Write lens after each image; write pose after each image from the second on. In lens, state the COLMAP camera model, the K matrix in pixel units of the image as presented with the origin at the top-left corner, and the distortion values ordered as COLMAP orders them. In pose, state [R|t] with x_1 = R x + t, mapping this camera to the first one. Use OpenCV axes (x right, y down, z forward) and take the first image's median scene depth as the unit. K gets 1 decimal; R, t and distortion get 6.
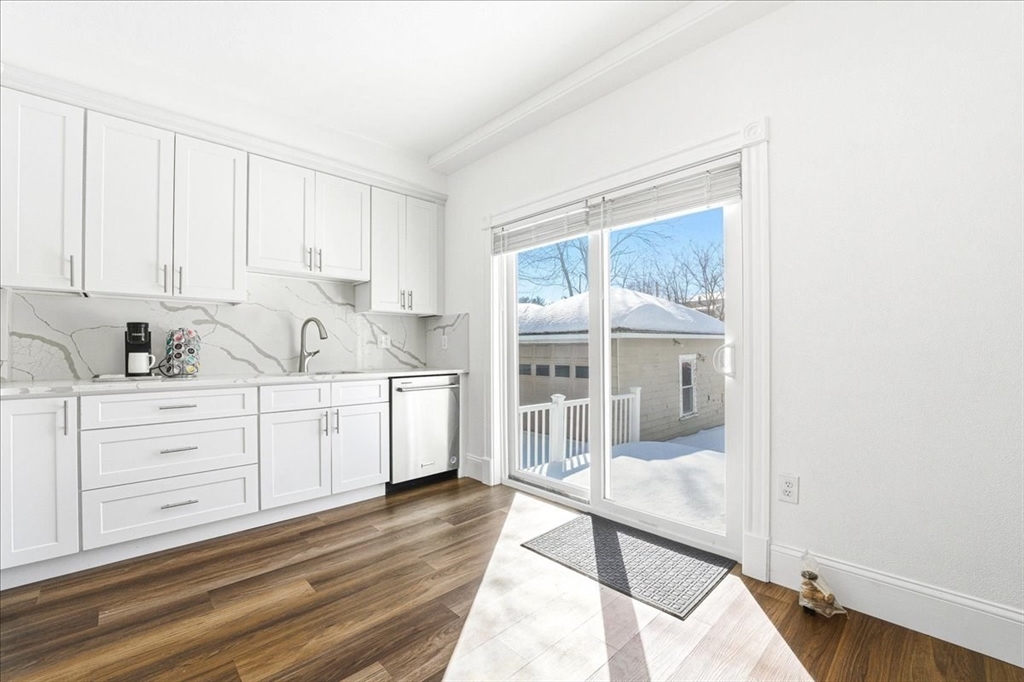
lens RADIAL K [[428.8, 0, 528.2], [0, 428.8, 342.3], [0, 0, 1]] dist [-0.028178, -0.000413]
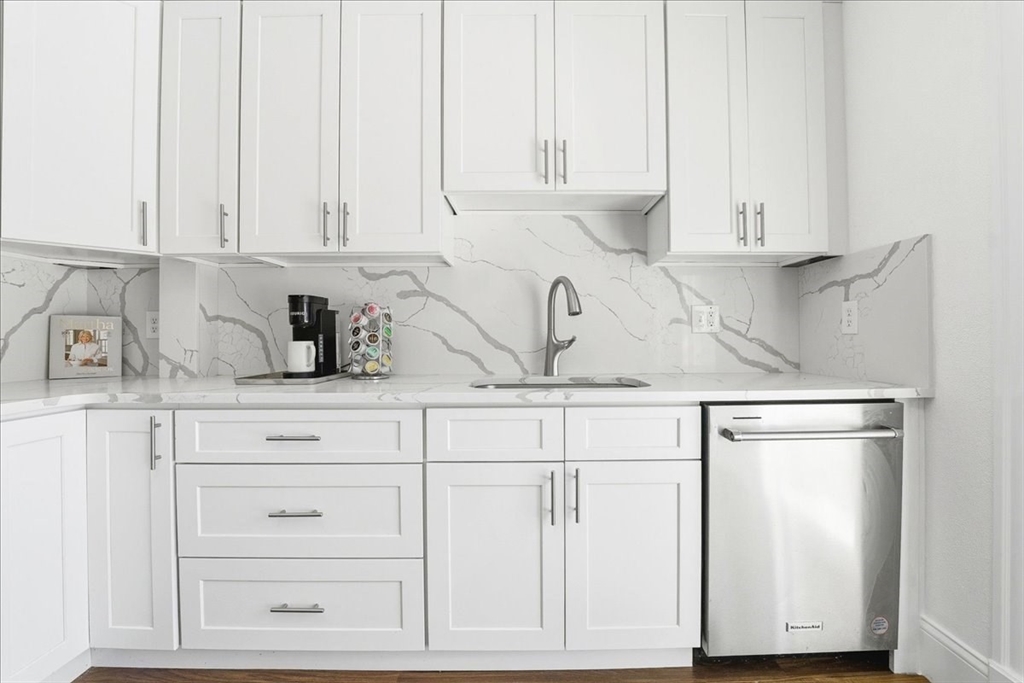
lens RADIAL K [[447.7, 0, 525.4], [0, 447.7, 337.7], [0, 0, 1]] dist [-0.022517, 0.000035]
pose [[0.707475, 0.001331, -0.706737, -0.152637], [0.014692, 0.999754, 0.016590, 0.010797], [0.706586, -0.022121, 0.707282, 0.626900]]
